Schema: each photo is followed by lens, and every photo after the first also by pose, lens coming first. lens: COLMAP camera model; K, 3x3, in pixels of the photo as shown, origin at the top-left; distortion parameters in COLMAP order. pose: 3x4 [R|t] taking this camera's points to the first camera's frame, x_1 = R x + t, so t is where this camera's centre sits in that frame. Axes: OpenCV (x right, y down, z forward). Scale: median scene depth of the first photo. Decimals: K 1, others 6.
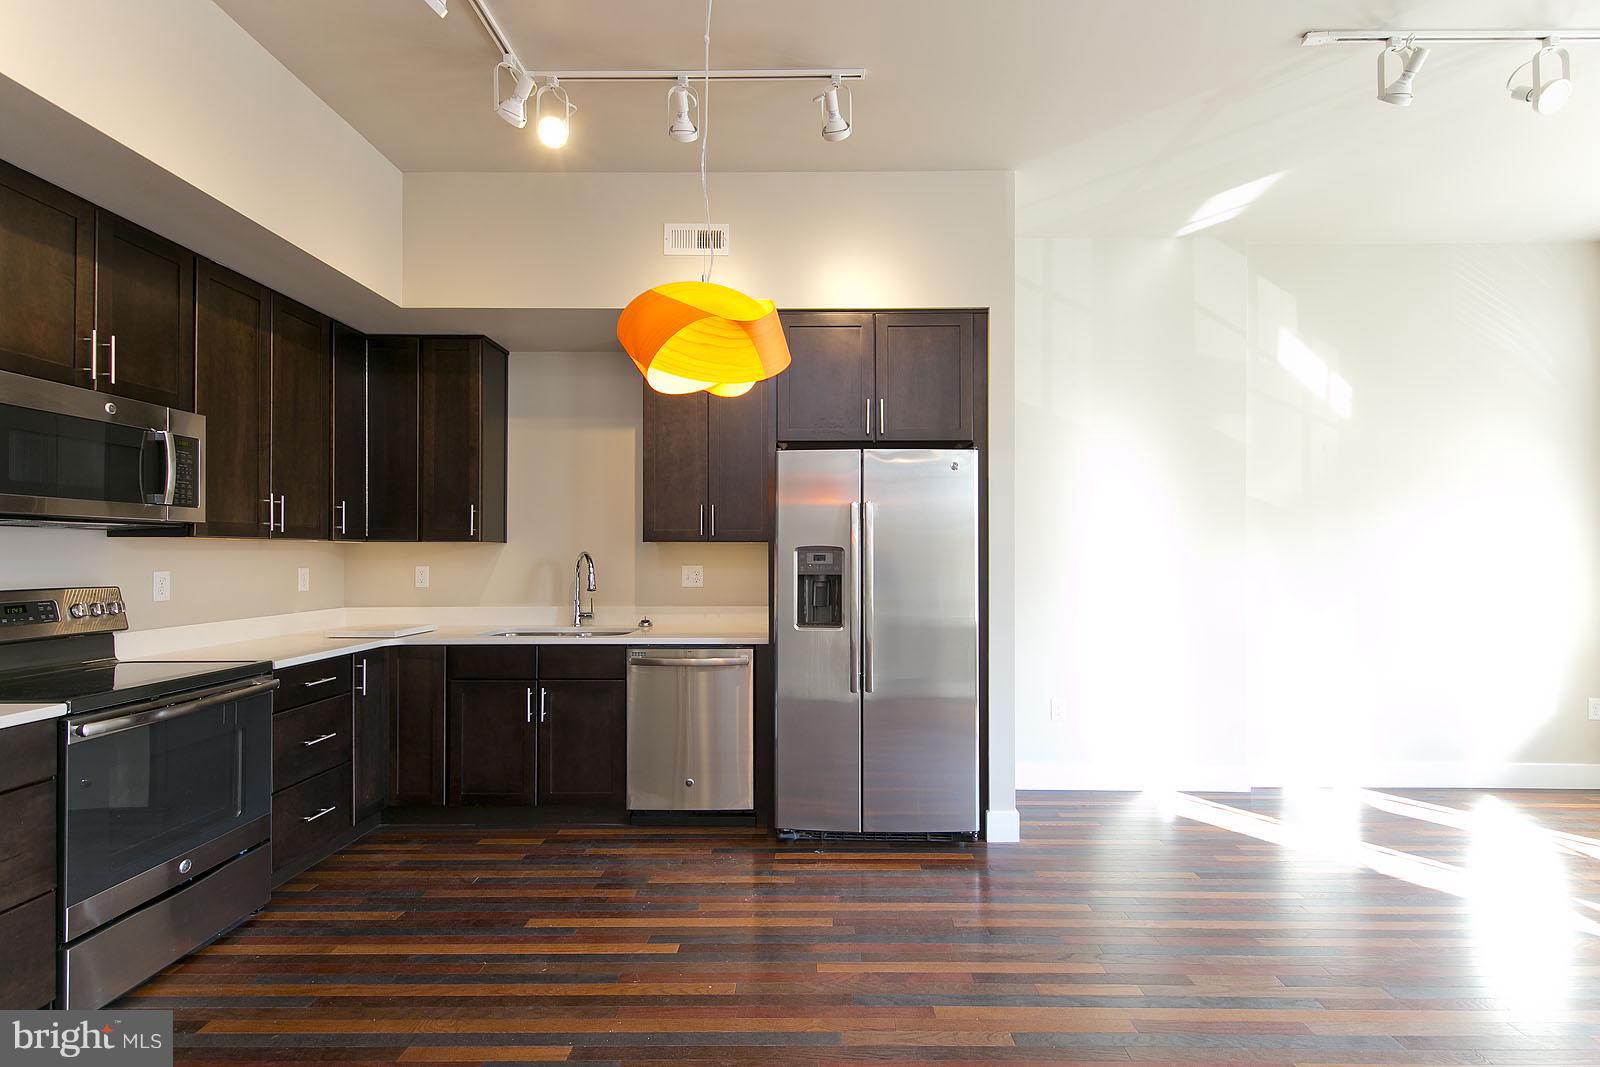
lens RADIAL K [[787.2, 0, 808.9], [0, 787.2, 549.1], [0, 0, 1]] dist [0.013166, -0.001243]
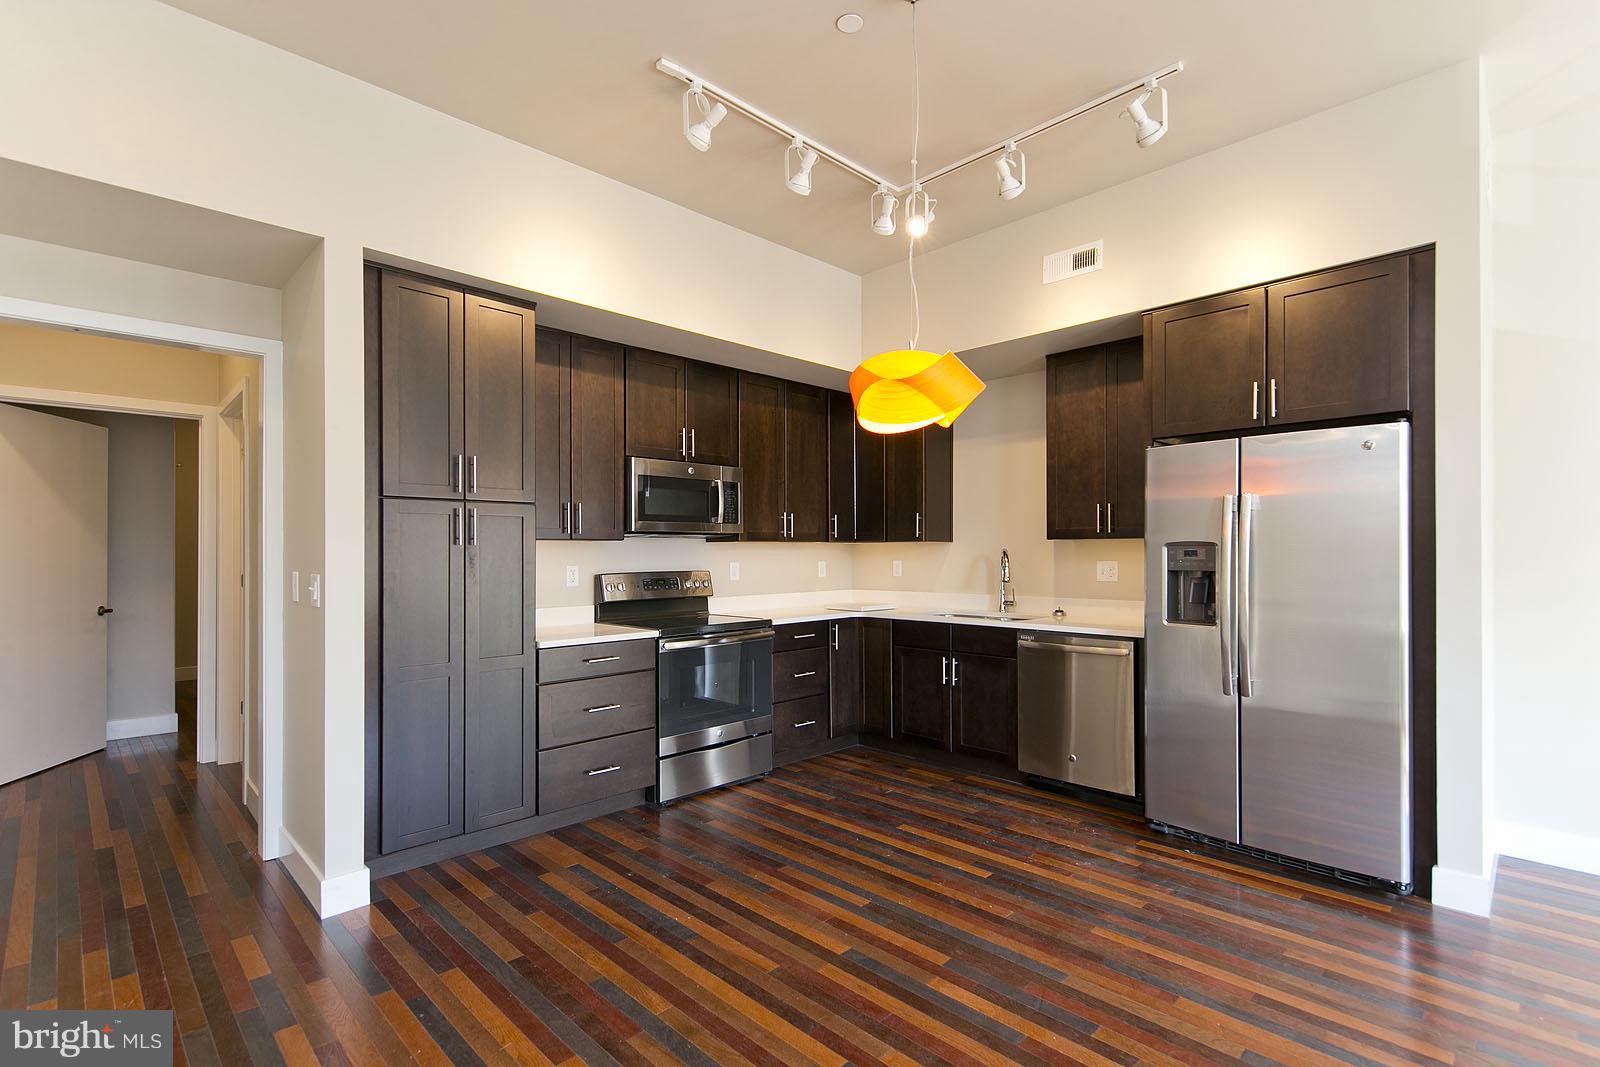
lens RADIAL K [[742.5, 0, 767.4], [0, 742.5, 554.1], [0, 0, 1]] dist [0.011708, -0.000790]
pose [[0.690927, -0.001547, -0.722923, 0.323770], [0.009009, 0.999938, 0.006471, 0.000913], [0.722868, -0.010984, 0.690899, -0.023860]]
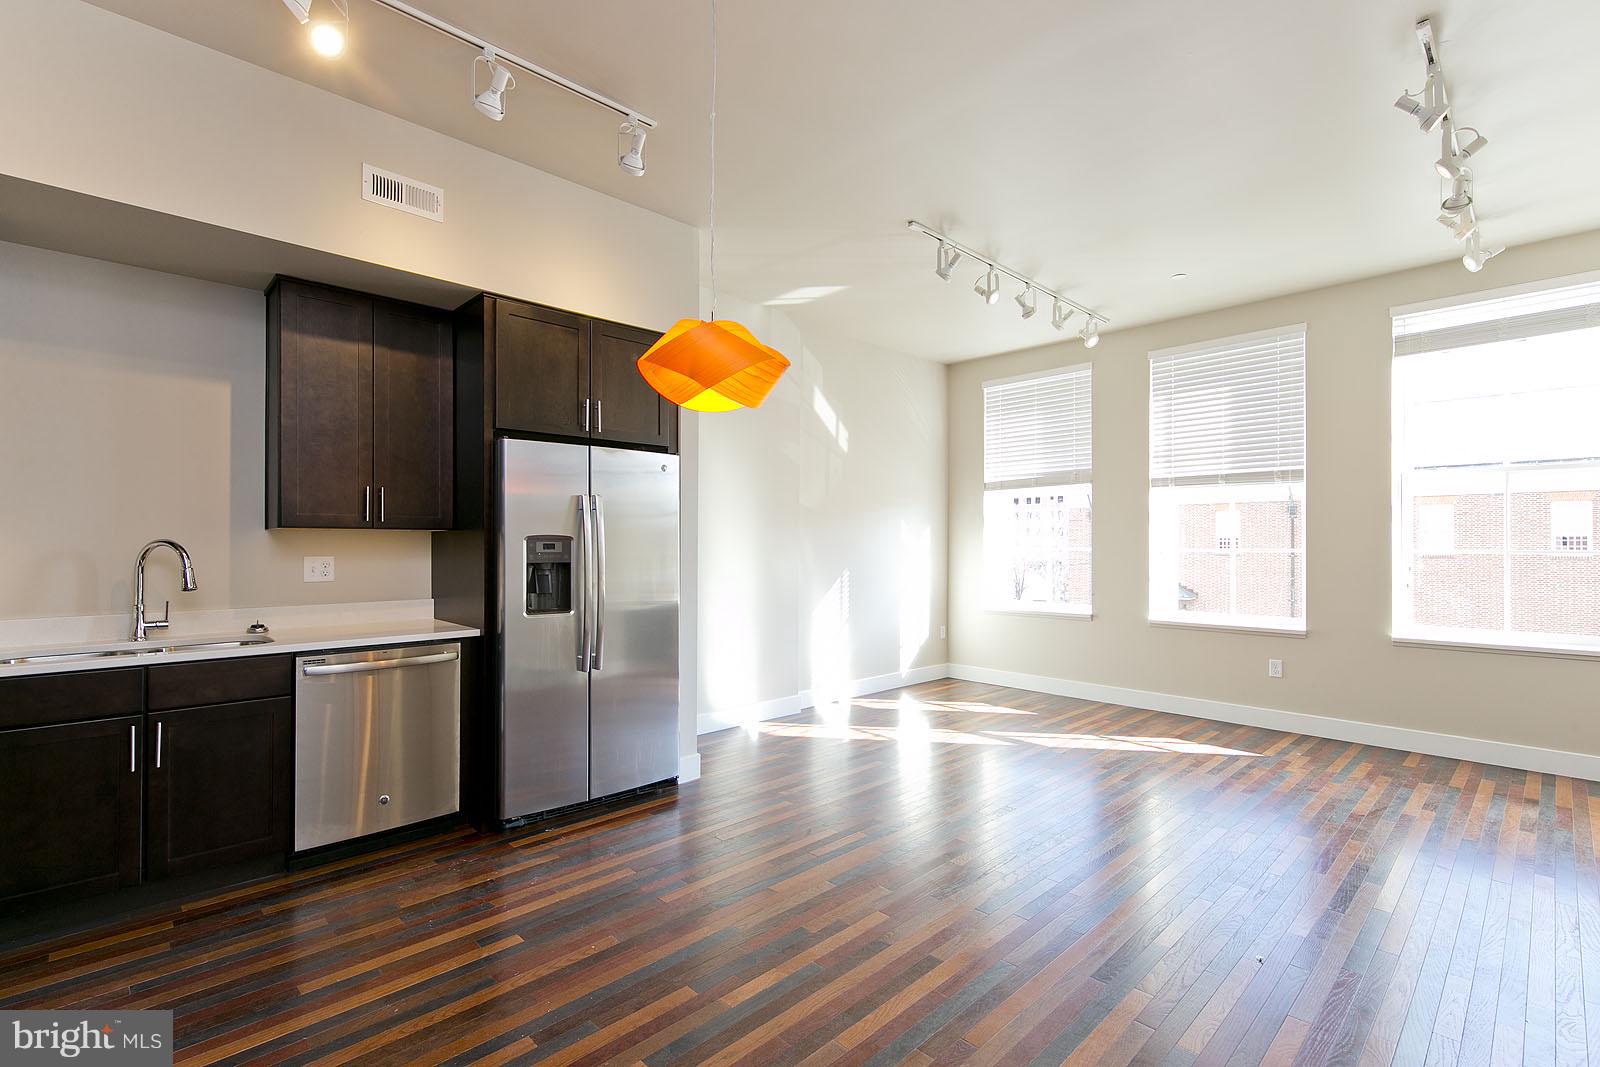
lens RADIAL K [[742.1, 0, 867.9], [0, 742.1, 541.2], [0, 0, 1]] dist [0.010990, -0.000814]
pose [[0.674926, 0.003035, 0.737879, -0.429240], [-0.006010, 0.999981, 0.001384, 0.000175], [-0.737861, -0.005369, 0.674931, 0.031760]]
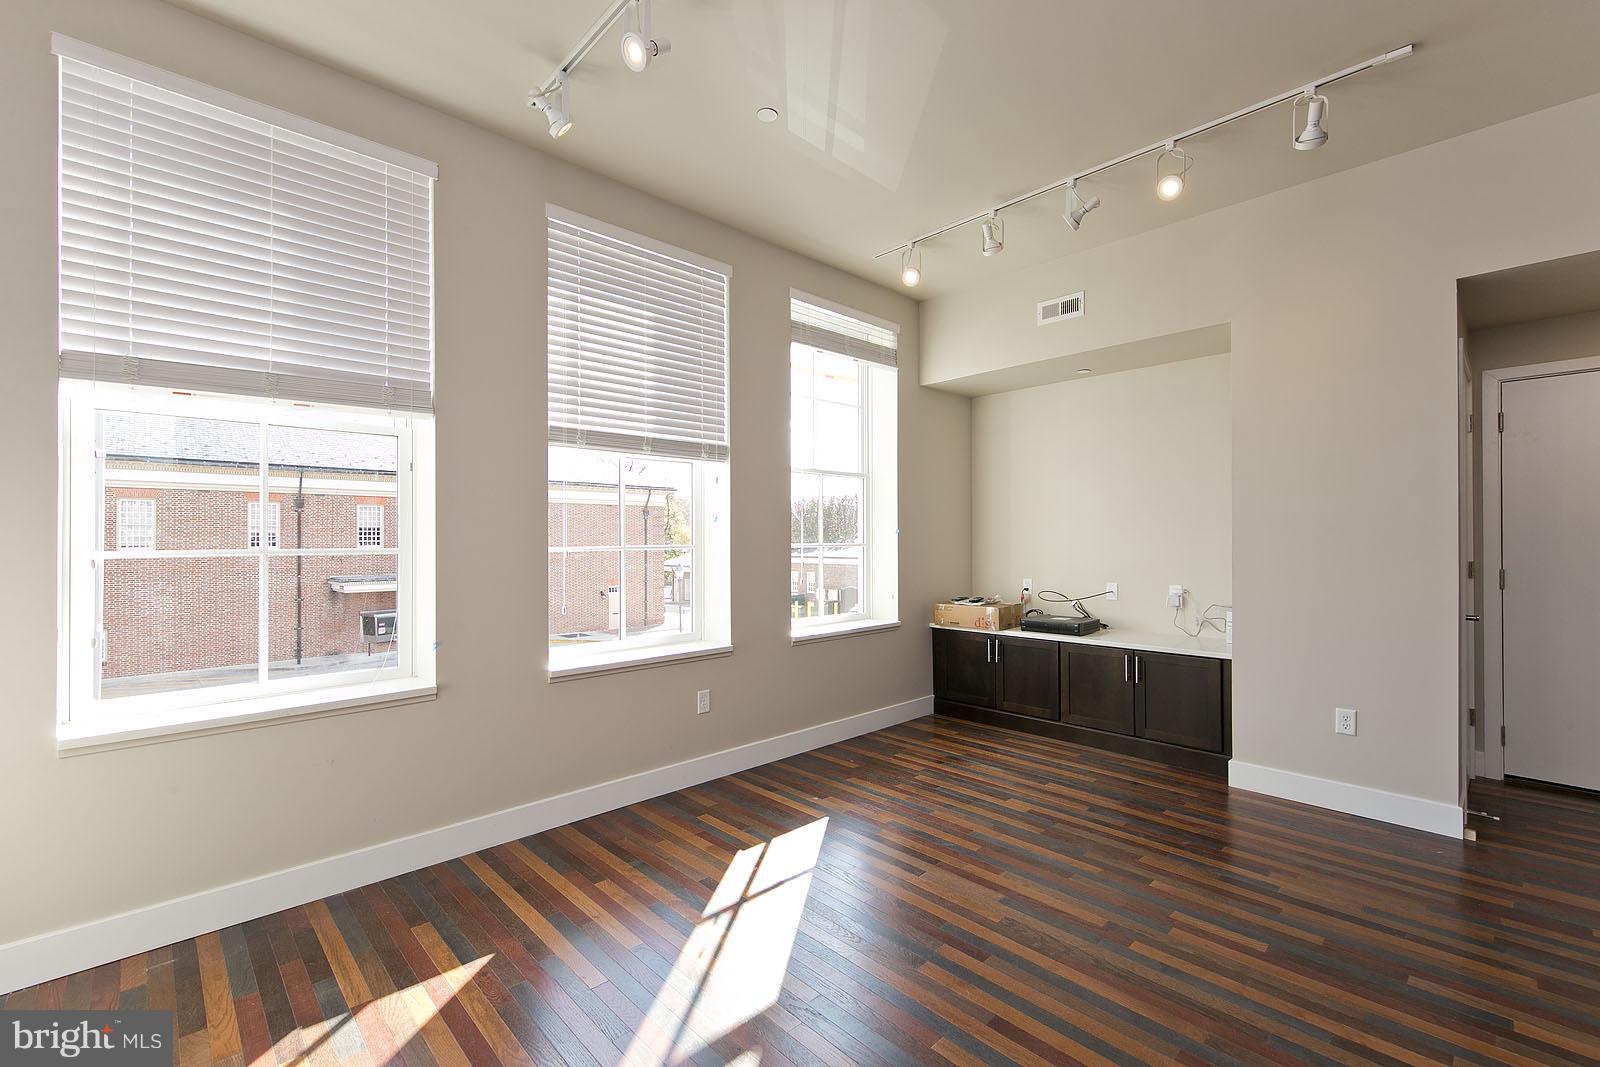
lens RADIAL K [[685.9, 0, 800.0], [0, 685.9, 533.5], [0, 0, 1]] dist [0.001804, -0.000050]
pose [[-0.692550, -0.000337, 0.721370, 0.417882], [-0.005749, 0.999971, -0.005052, -0.001617], [-0.721347, -0.007646, -0.692532, 1.125158]]
